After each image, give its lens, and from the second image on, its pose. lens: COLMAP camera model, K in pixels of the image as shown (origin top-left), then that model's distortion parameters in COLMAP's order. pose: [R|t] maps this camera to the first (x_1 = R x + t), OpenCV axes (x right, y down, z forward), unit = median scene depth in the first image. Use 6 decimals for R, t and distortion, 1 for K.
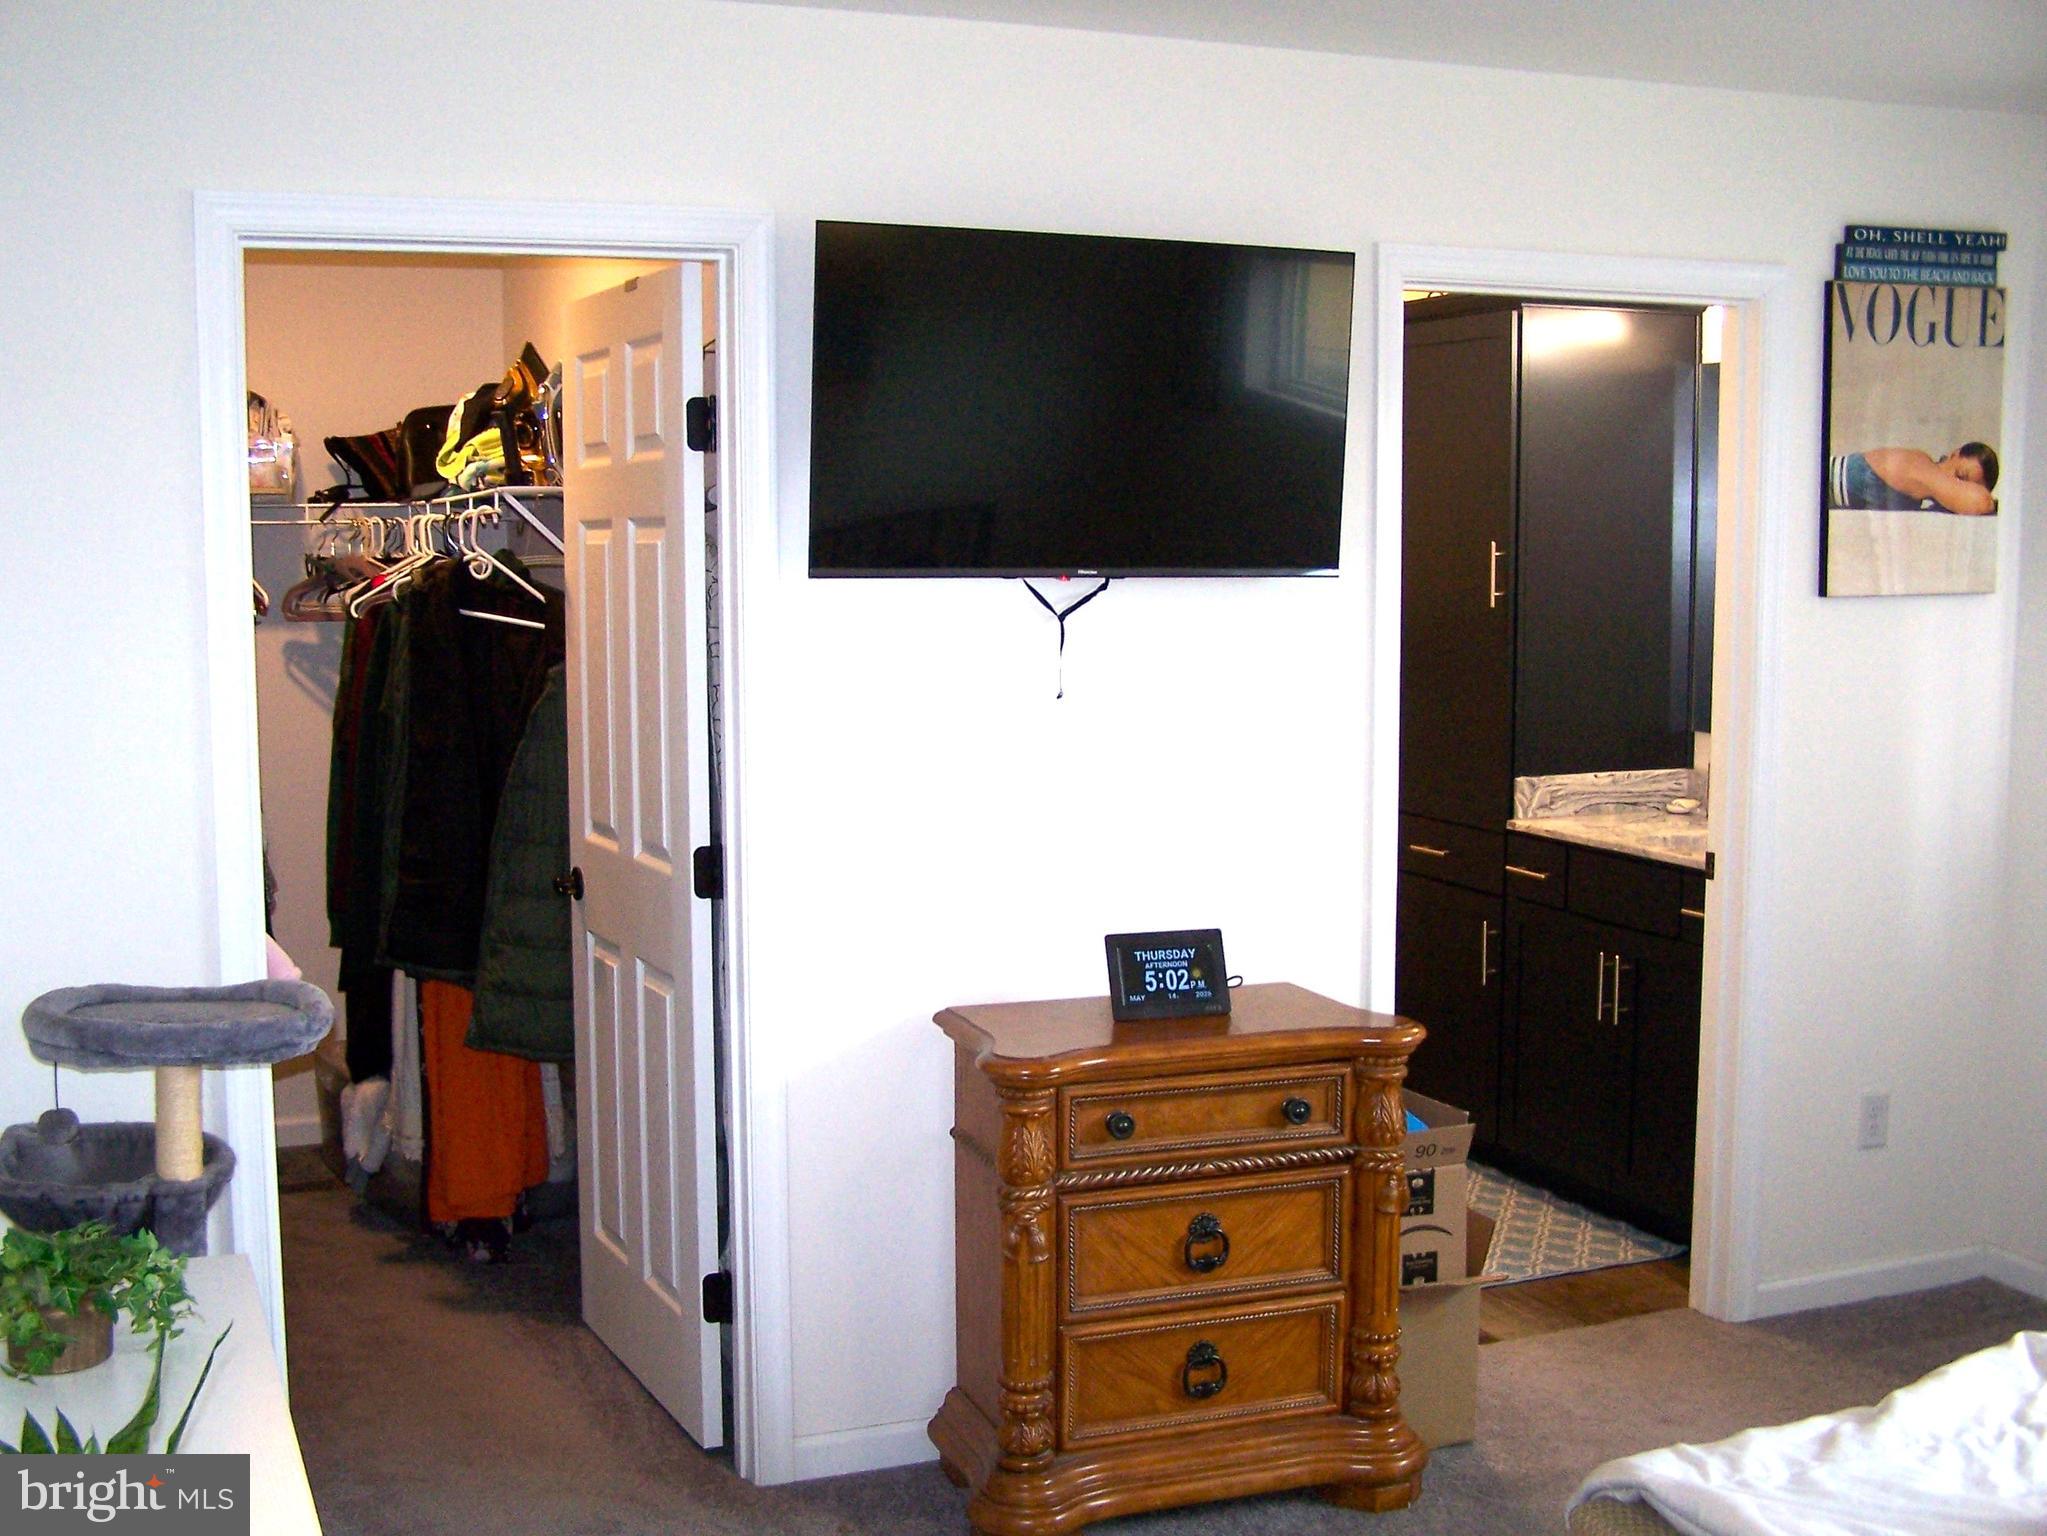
lens RADIAL K [[2336.4, 0, 984.8], [0, 2336.4, 776.6], [0, 0, 1]] dist [-0.196947, 0.340543]
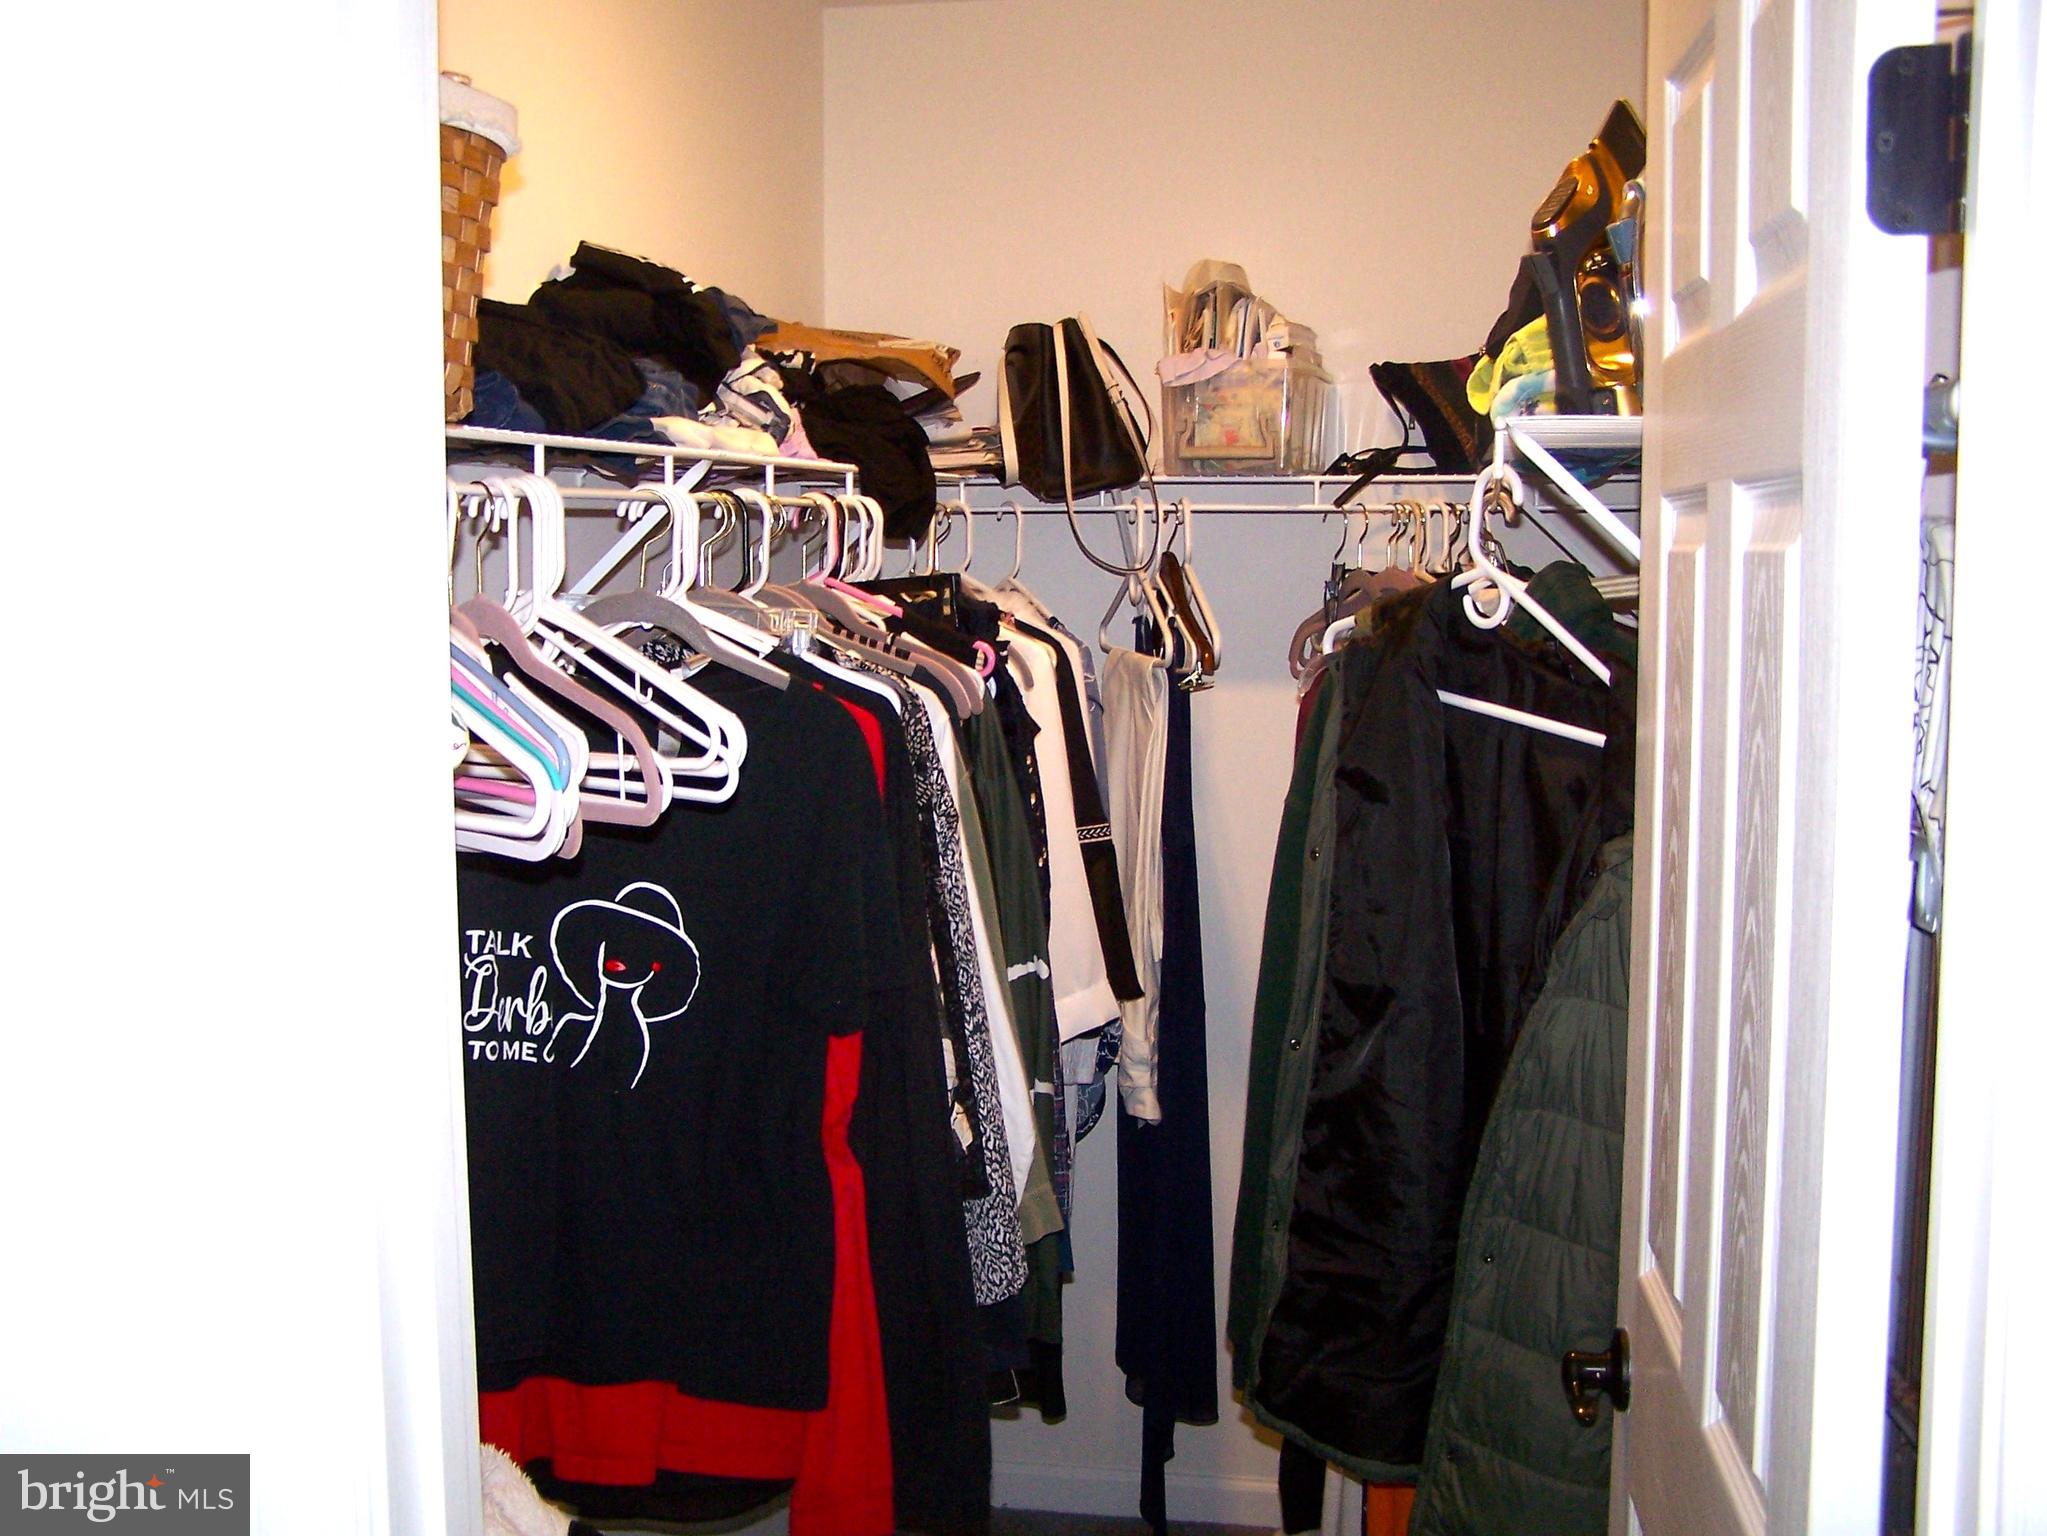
lens RADIAL K [[2336.4, 0, 984.8], [0, 2336.4, 776.6], [0, 0, 1]] dist [-0.196947, 0.340543]
pose [[0.830667, 0.056627, -0.553882, -0.047338], [-0.059442, 0.998148, 0.012901, -0.056099], [0.553587, 0.022208, 0.832495, 0.570786]]
